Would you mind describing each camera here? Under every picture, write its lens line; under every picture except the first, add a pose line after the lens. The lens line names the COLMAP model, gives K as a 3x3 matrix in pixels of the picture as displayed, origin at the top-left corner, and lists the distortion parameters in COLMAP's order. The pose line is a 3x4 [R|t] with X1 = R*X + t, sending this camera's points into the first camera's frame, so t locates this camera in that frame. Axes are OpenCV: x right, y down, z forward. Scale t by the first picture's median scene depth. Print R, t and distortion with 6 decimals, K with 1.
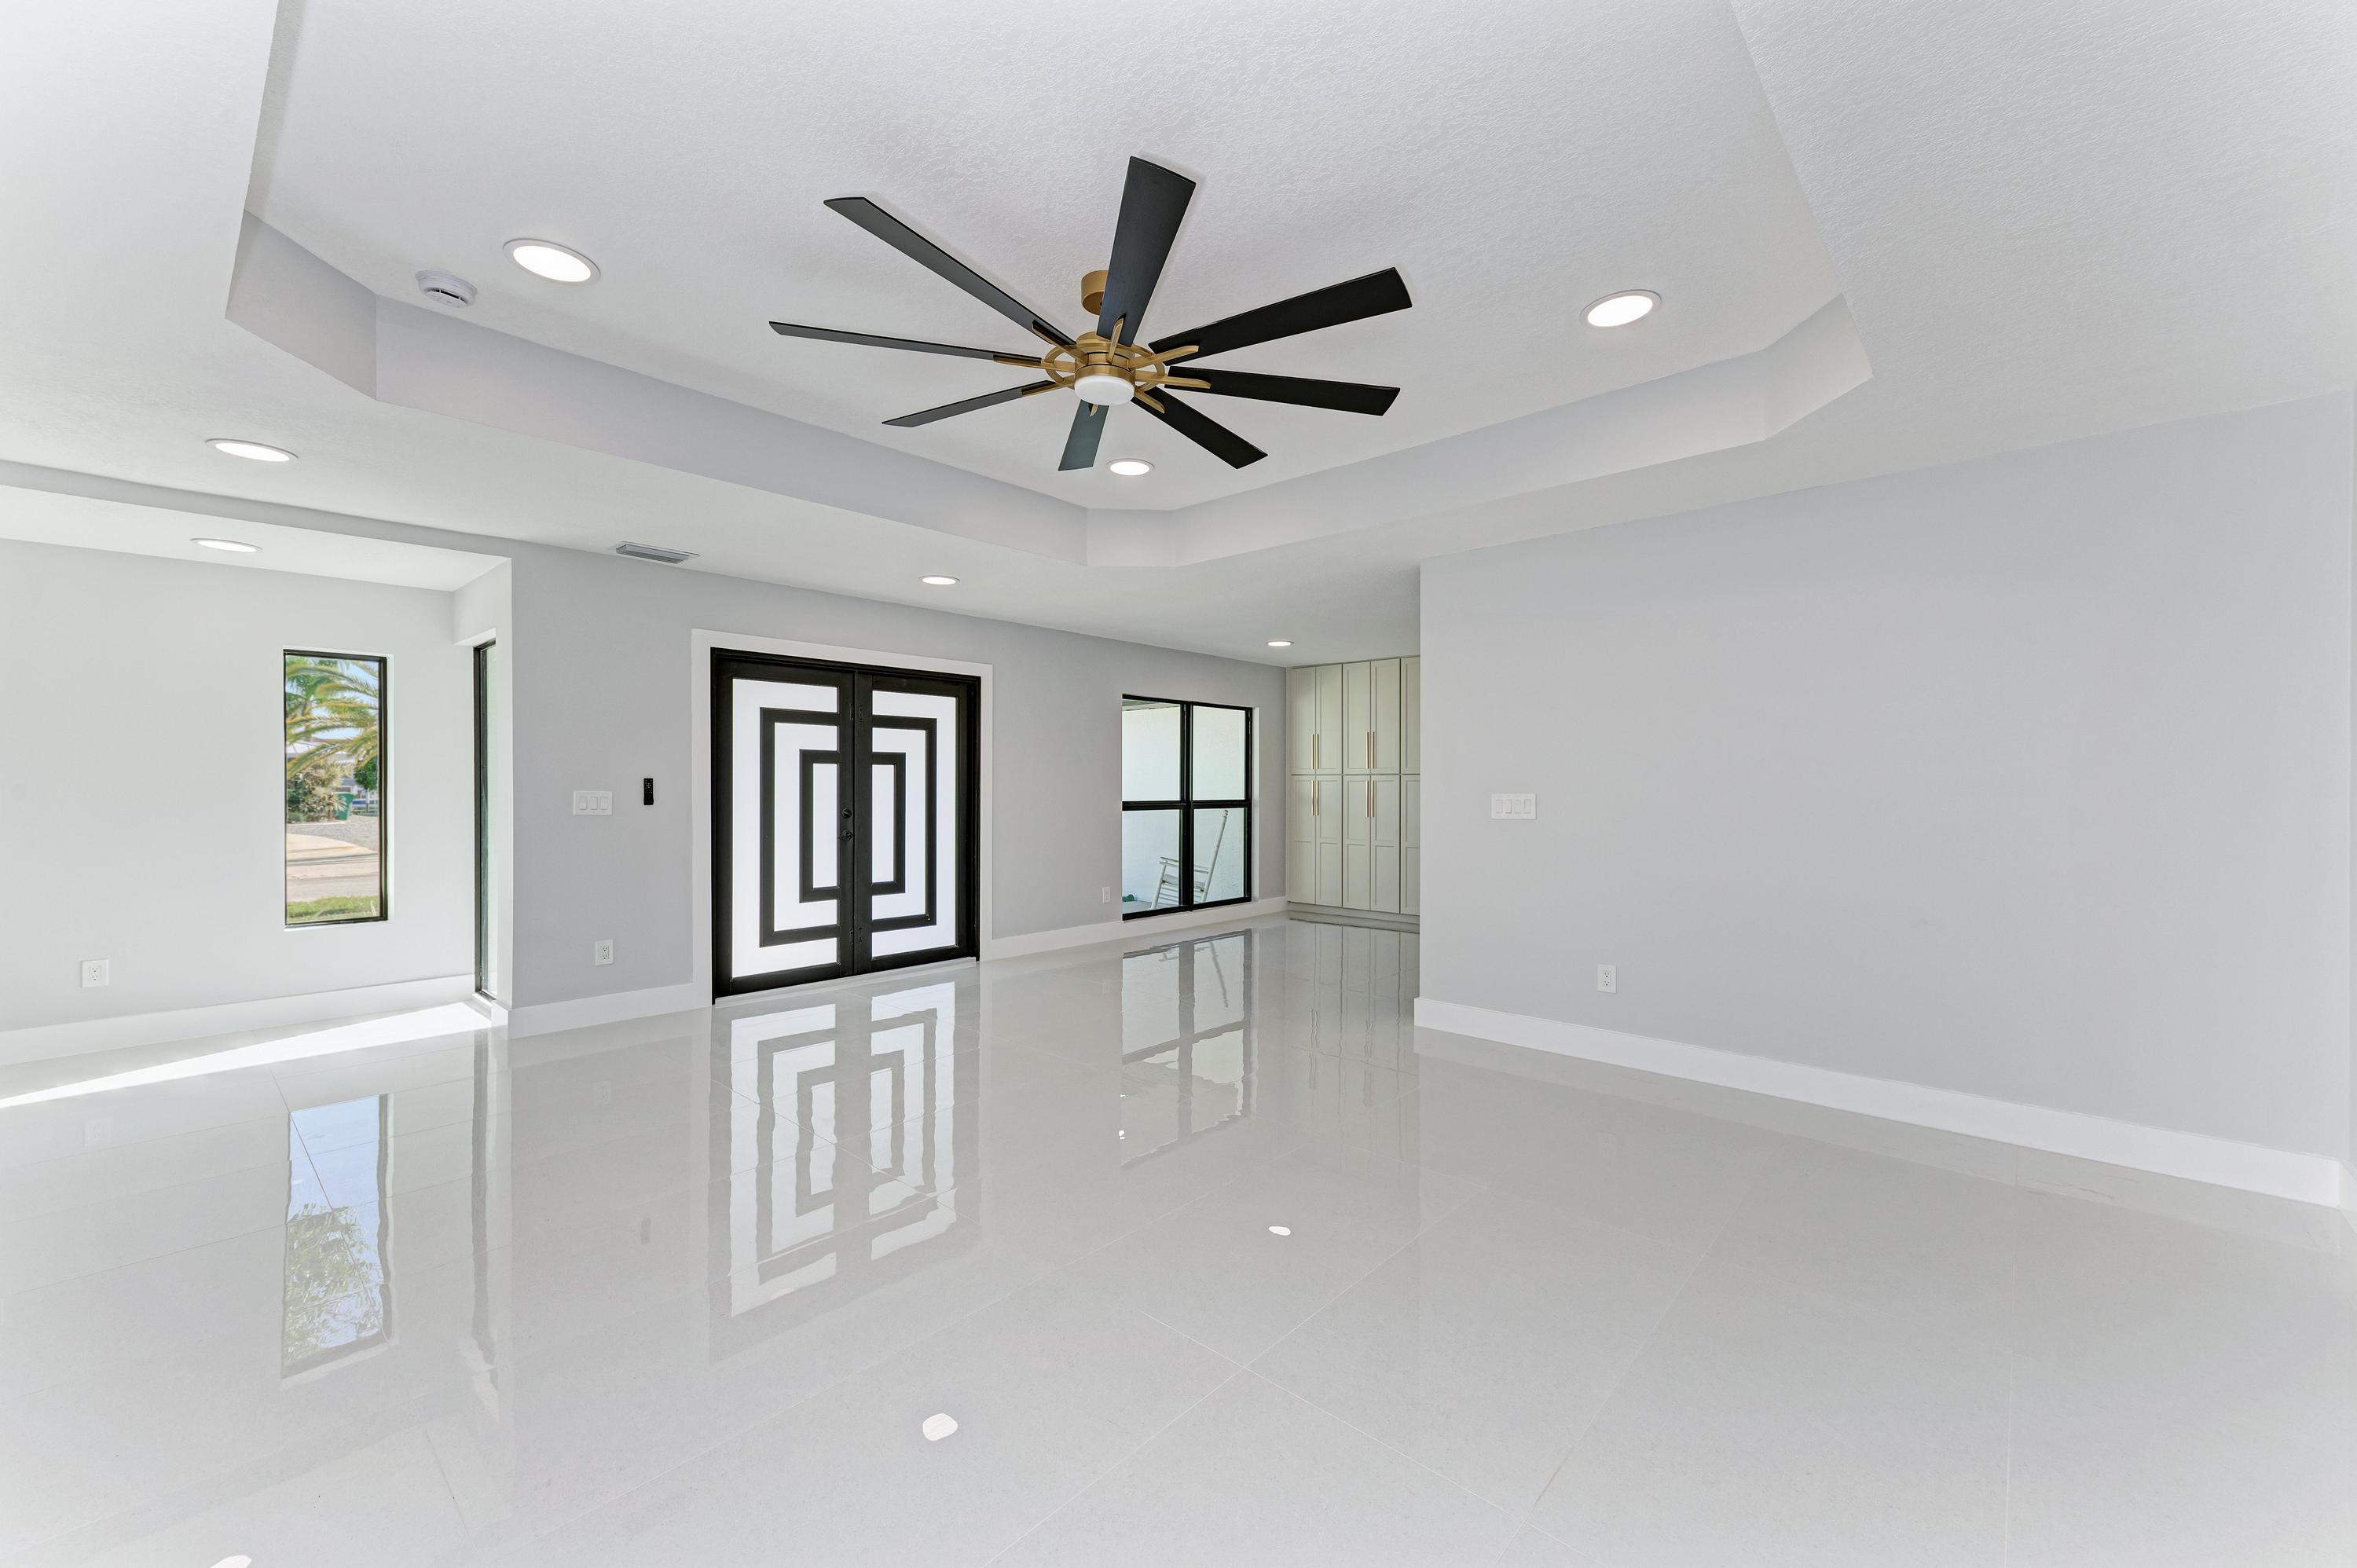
lens RADIAL K [[909.8, 0, 1164.3], [0, 909.8, 806.6], [0, 0, 1]] dist [0.002244, 0.000250]
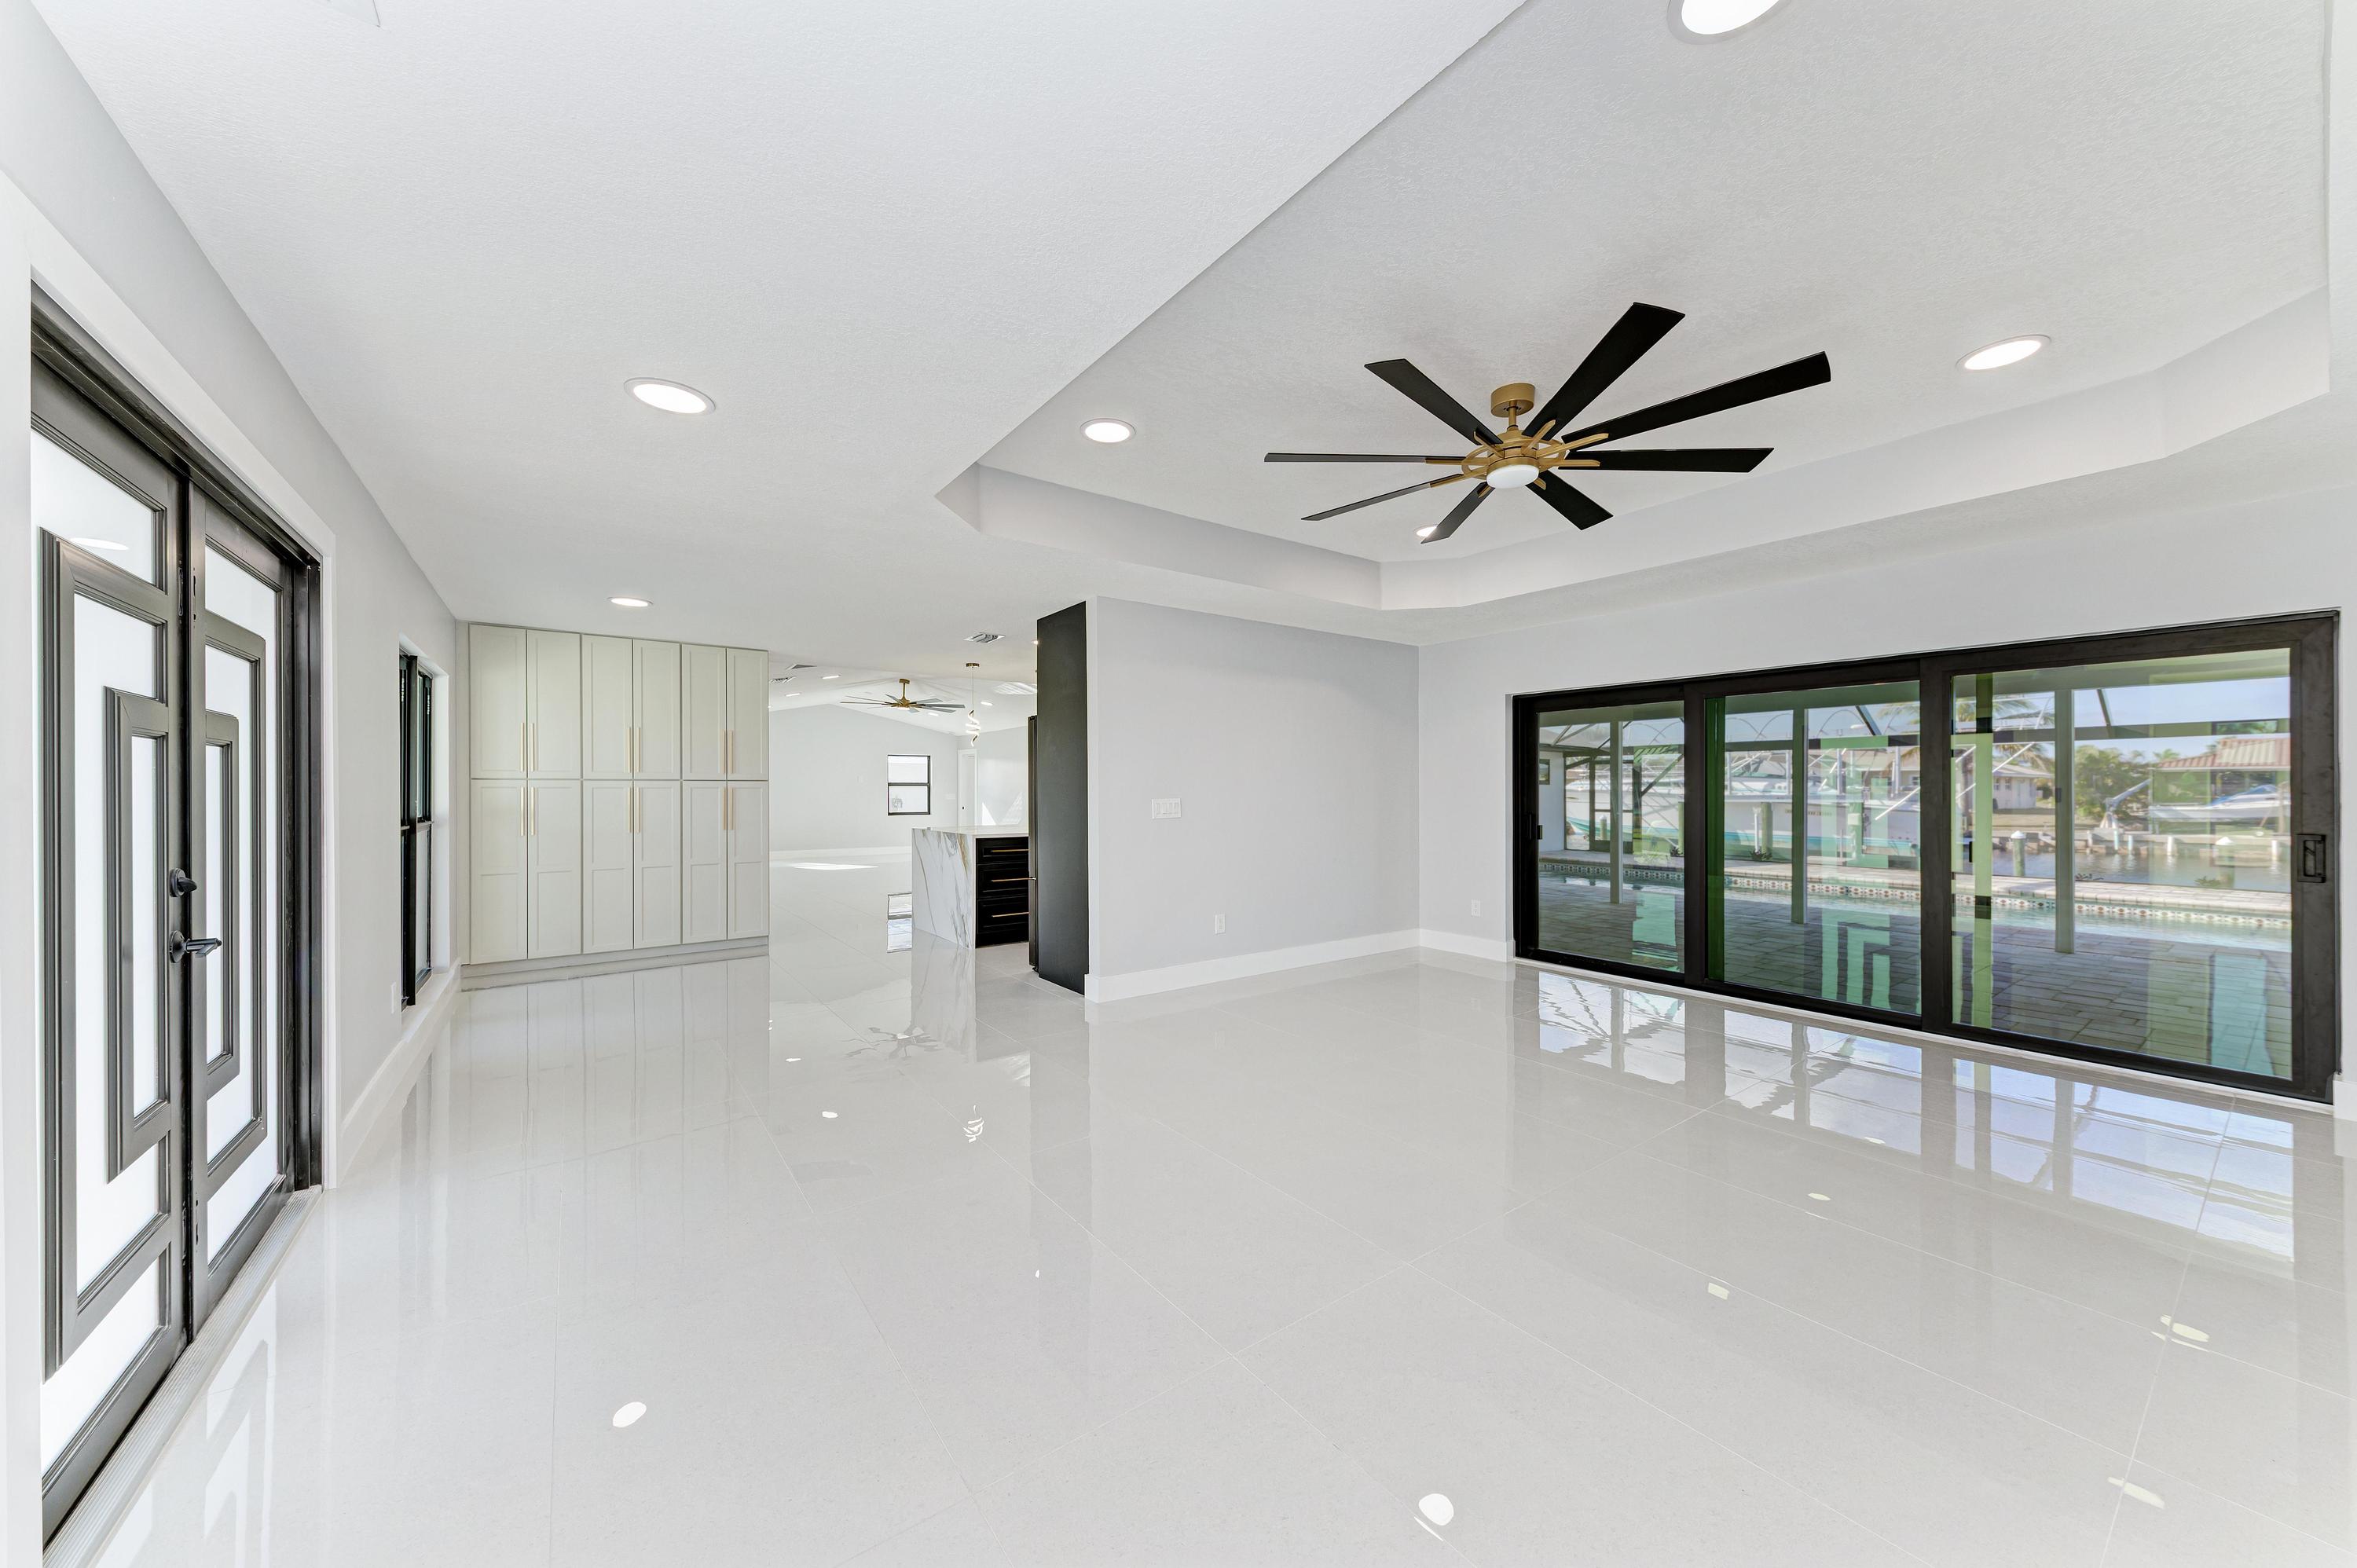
lens RADIAL K [[827.1, 0, 1197.2], [0, 827.1, 781.9], [0, 0, 1]] dist [0.006856, -0.000533]
pose [[0.163872, 0.007986, 0.986449, -0.568483], [0.023589, 0.999650, -0.012011, -0.017537], [-0.986200, 0.025238, 0.163626, 0.539738]]
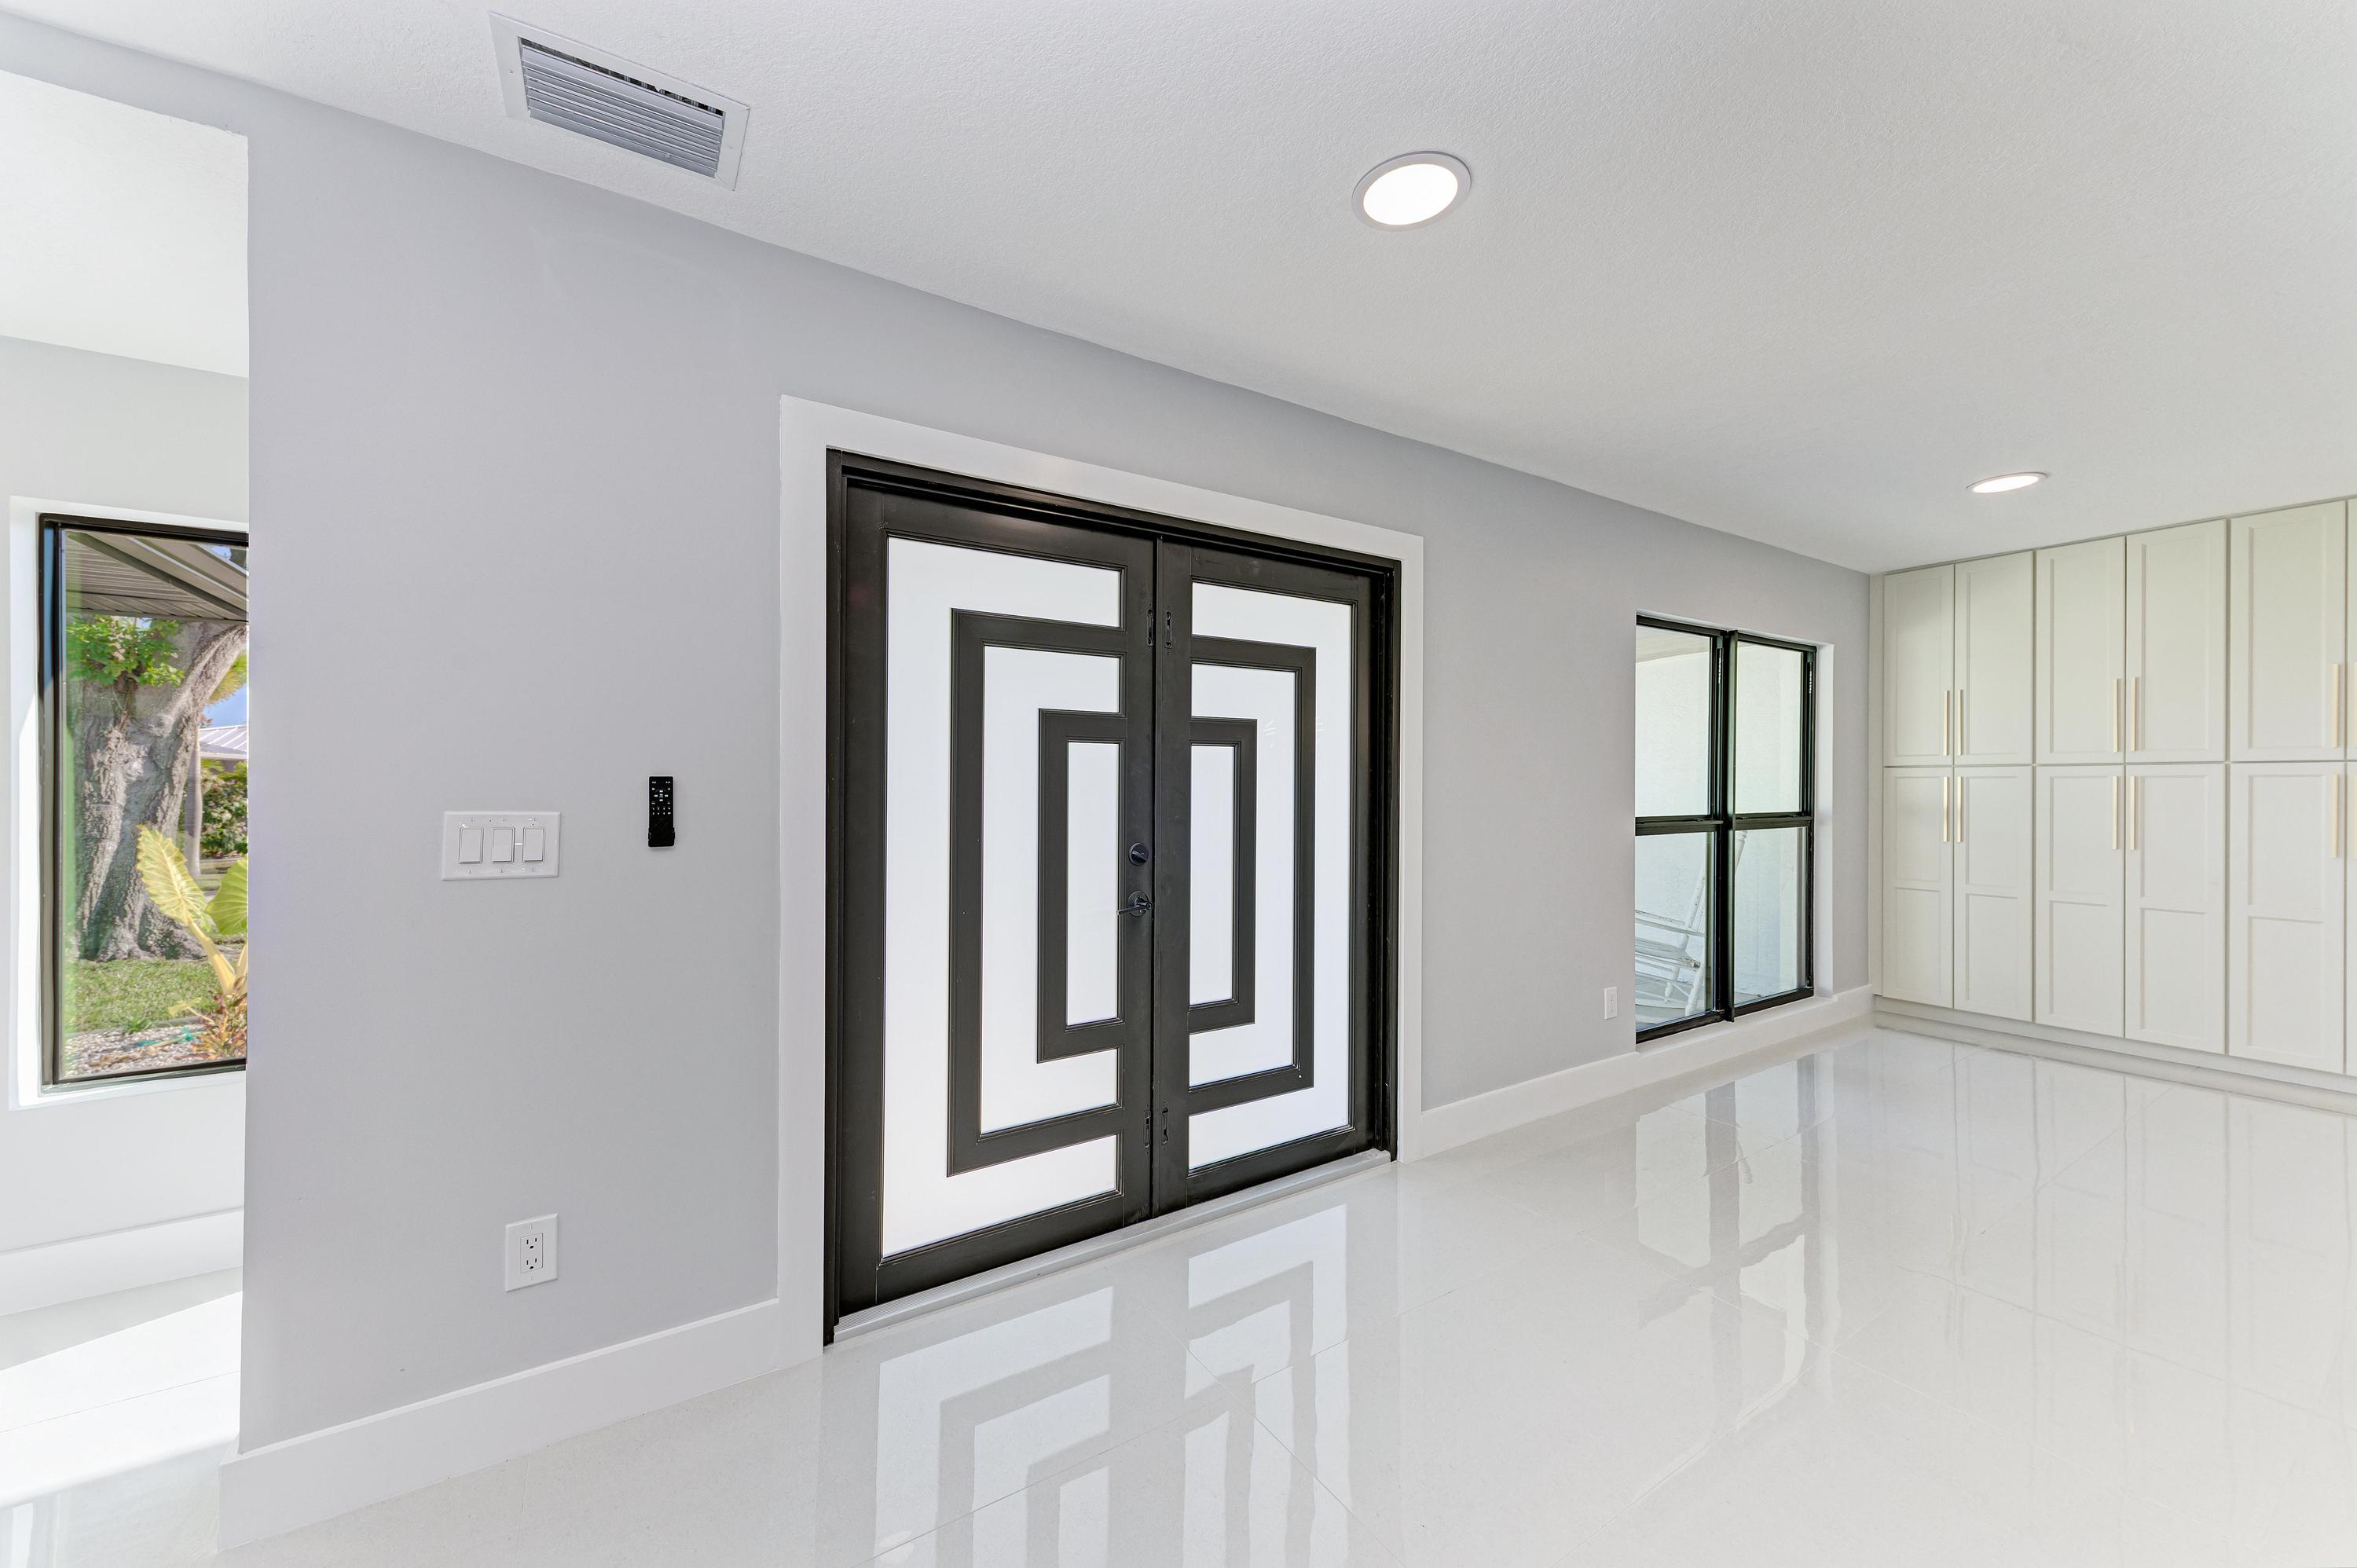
lens RADIAL K [[909.8, 0, 1191.0], [0, 909.8, 780.8], [0, 0, 1]] dist [0.002244, 0.000250]
pose [[0.972213, -0.002847, -0.234080, -0.209144], [-0.003198, 0.999671, -0.025444, -0.016152], [0.234075, 0.025485, 0.971884, 0.545029]]
